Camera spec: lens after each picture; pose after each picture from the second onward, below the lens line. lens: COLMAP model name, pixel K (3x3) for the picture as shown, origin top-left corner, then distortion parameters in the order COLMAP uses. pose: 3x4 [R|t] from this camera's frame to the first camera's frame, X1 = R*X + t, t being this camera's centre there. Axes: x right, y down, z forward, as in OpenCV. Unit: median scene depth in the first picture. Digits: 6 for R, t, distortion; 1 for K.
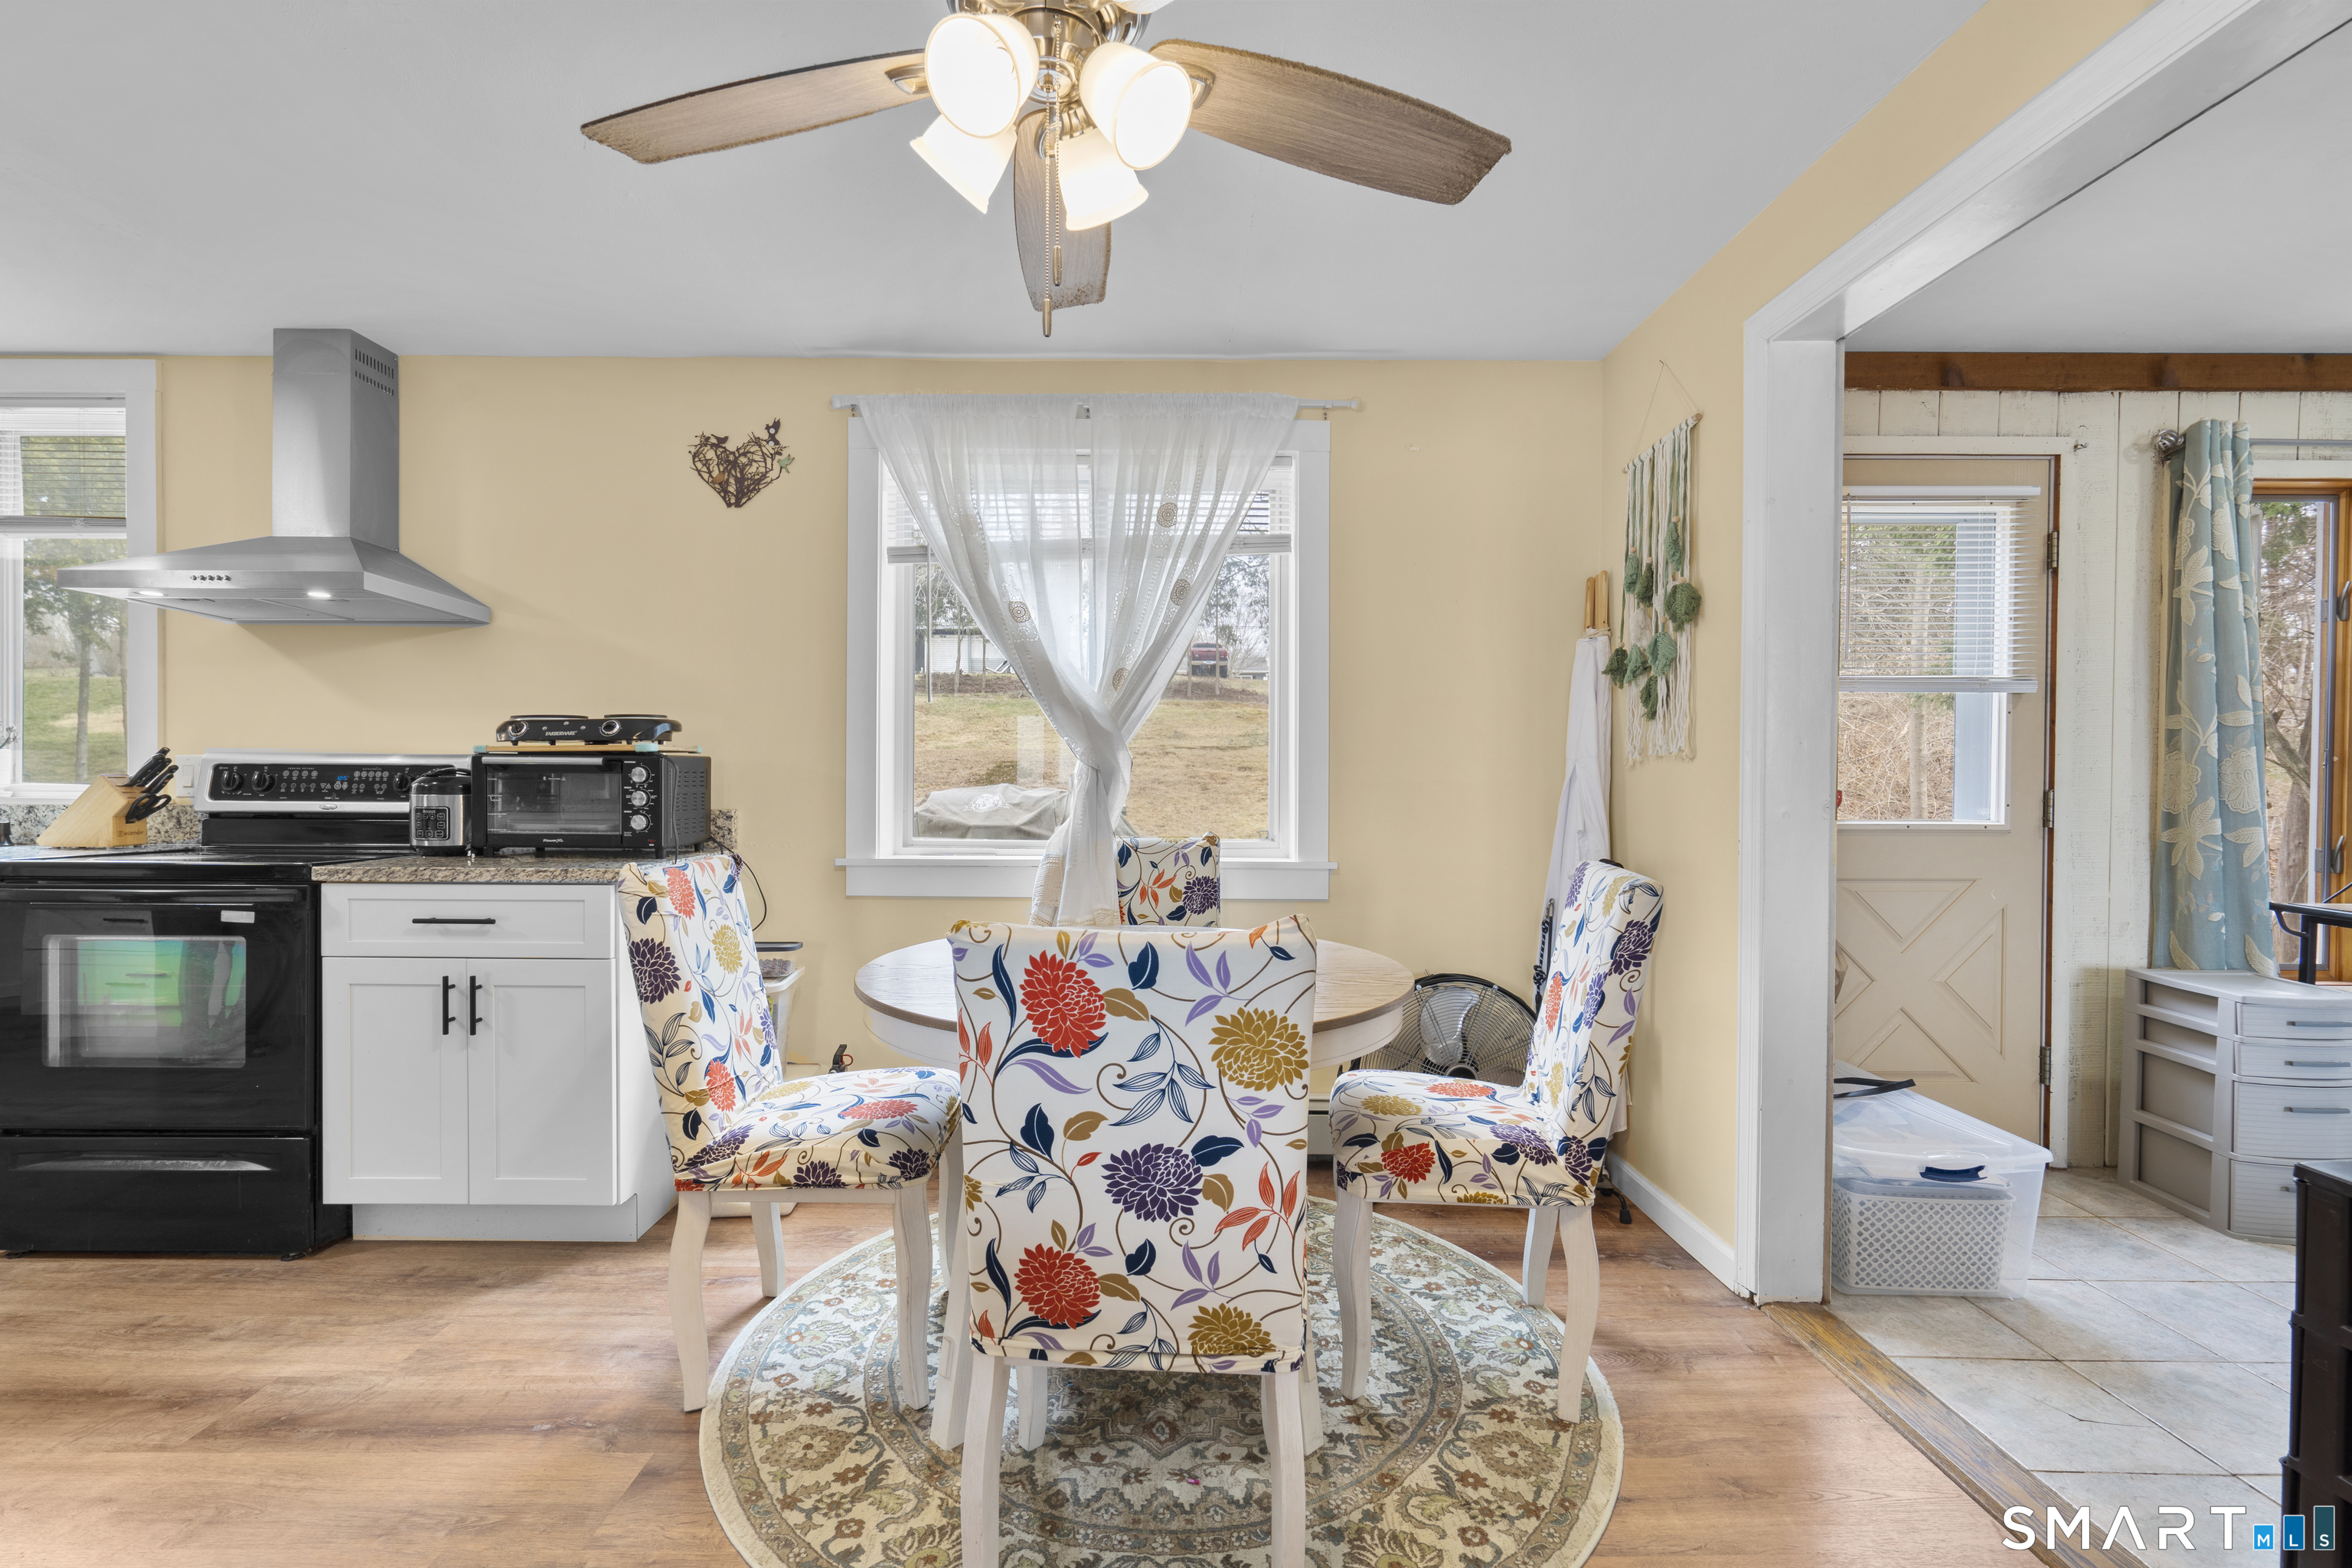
lens RADIAL K [[1066.8, 0, 1168.2], [0, 1066.8, 785.9], [0, 0, 1]] dist [-0.005785, 0.003402]
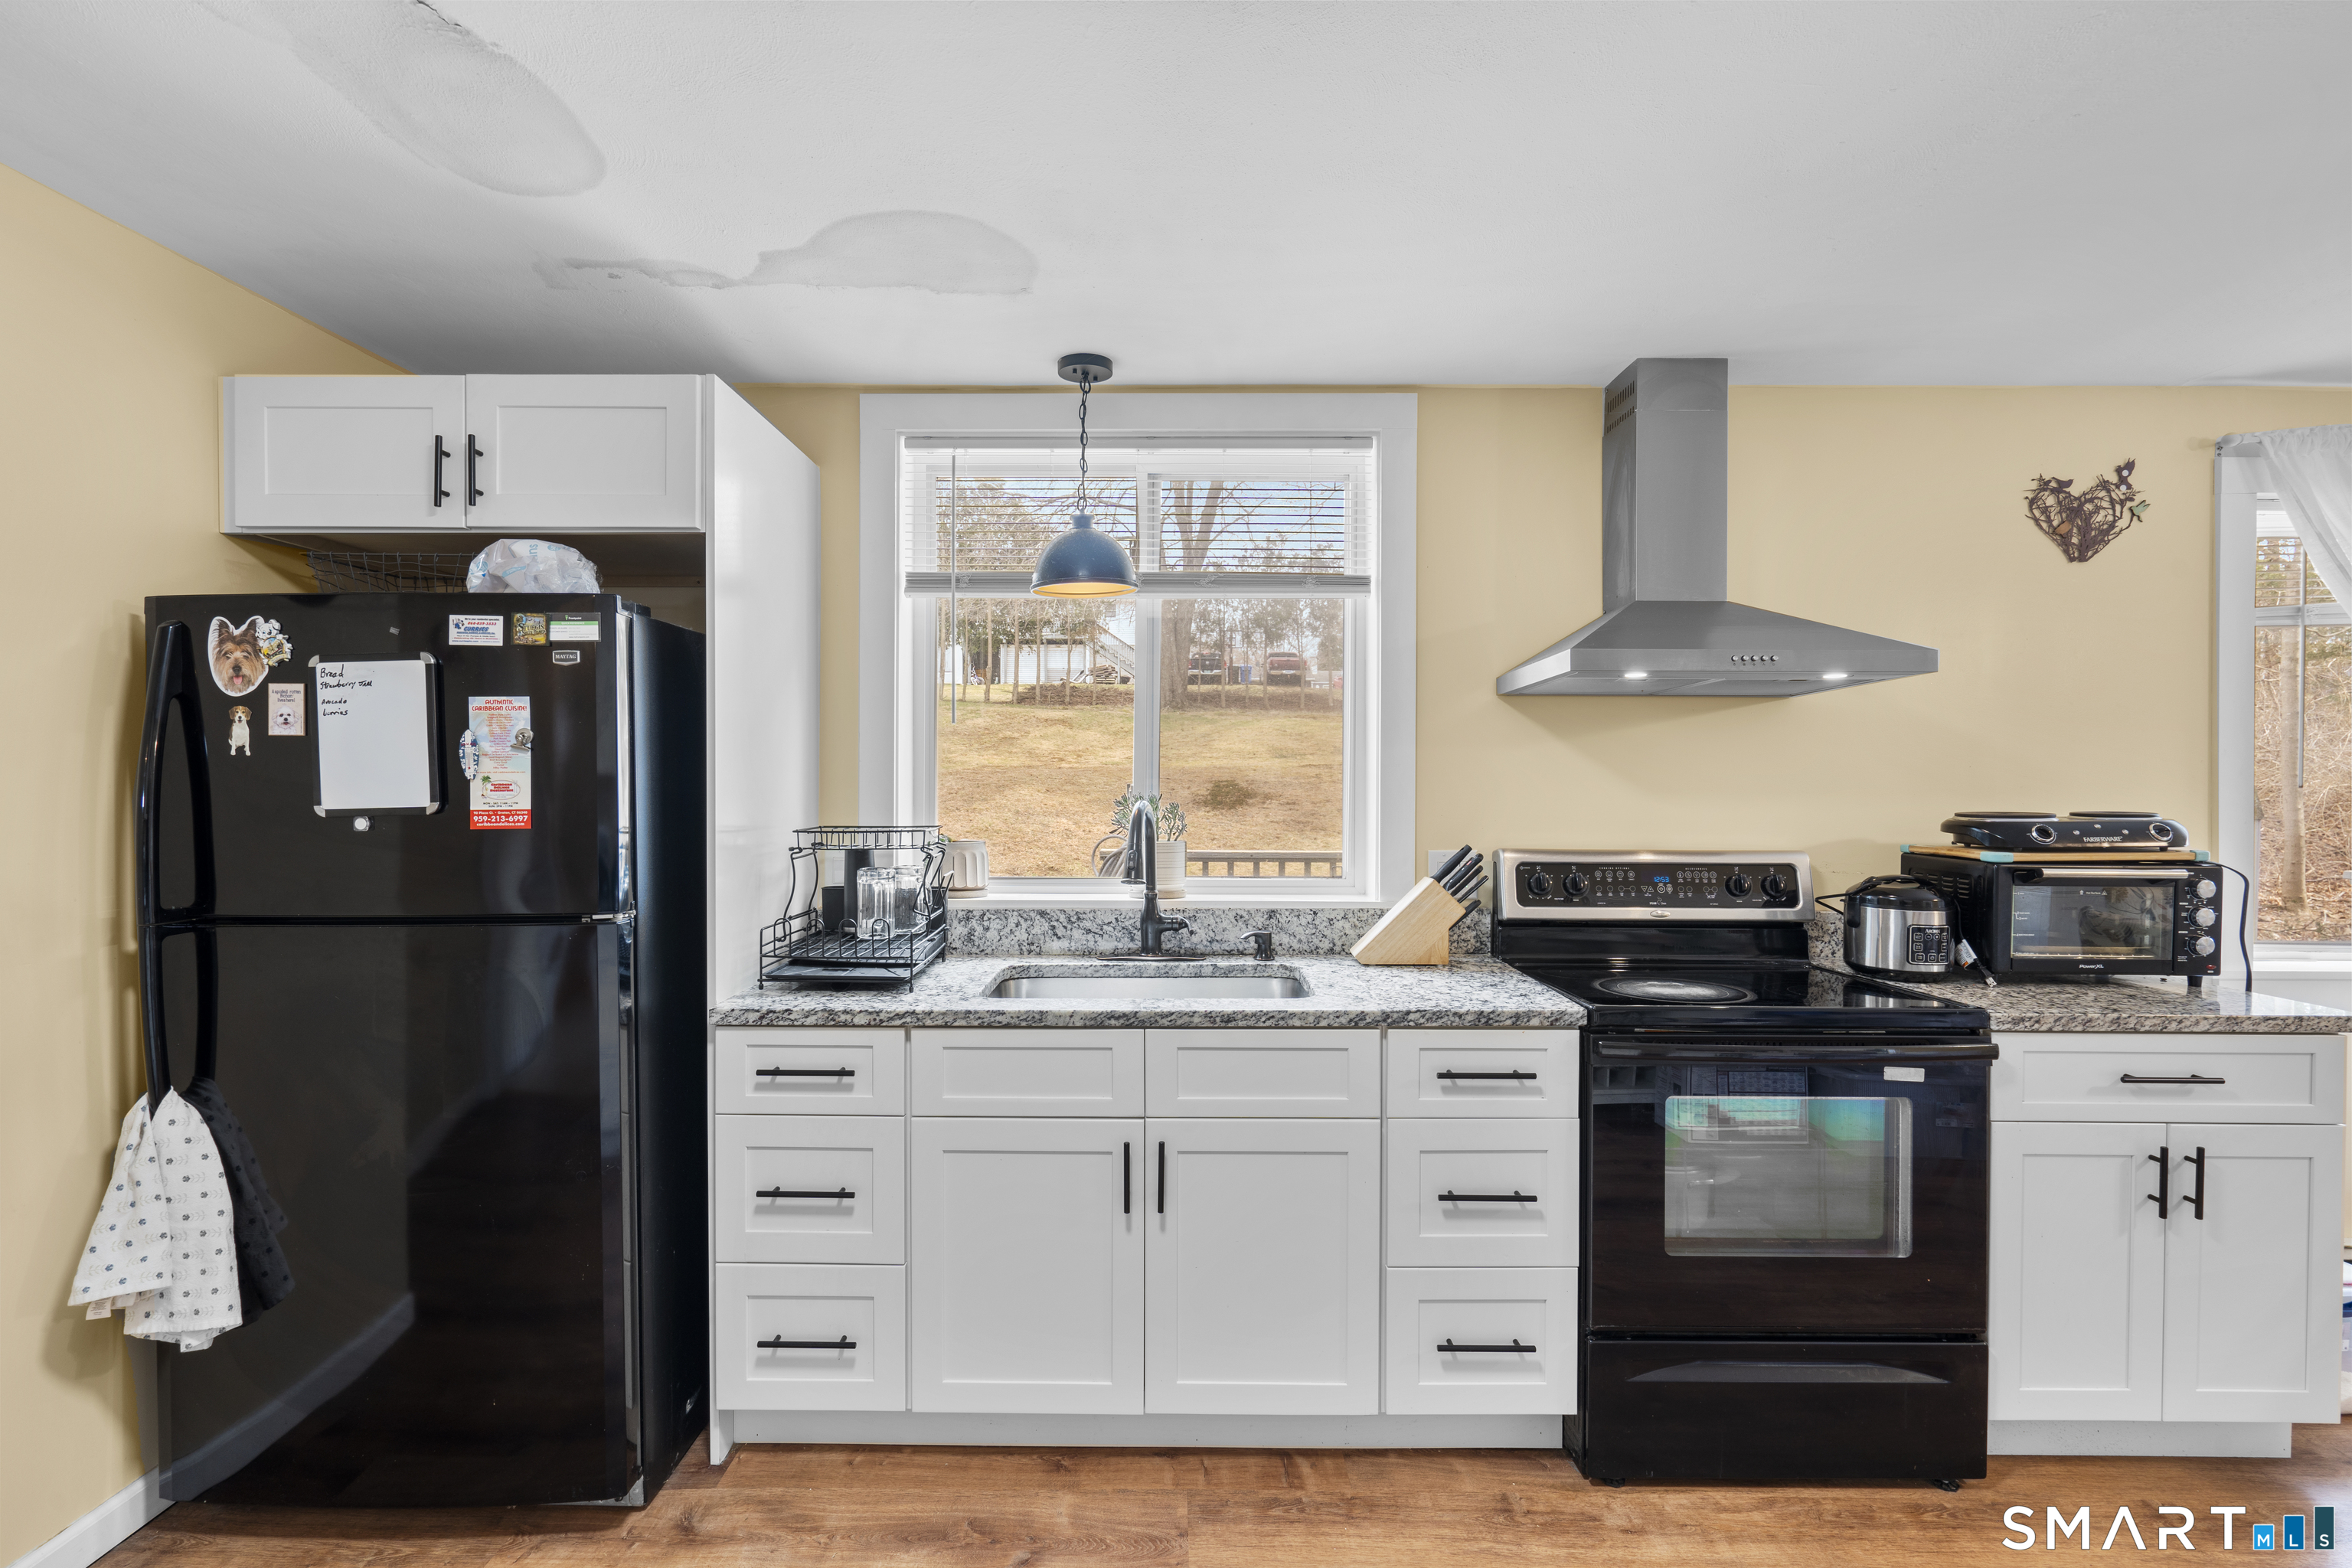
lens RADIAL K [[1066.8, 0, 1190.3], [0, 1066.8, 789.0], [0, 0, 1]] dist [-0.005785, 0.003402]
pose [[0.999964, -0.002787, -0.008074, -1.154144], [0.002765, 0.999993, -0.002704, -0.079683], [0.008082, 0.002682, 0.999964, 0.137519]]
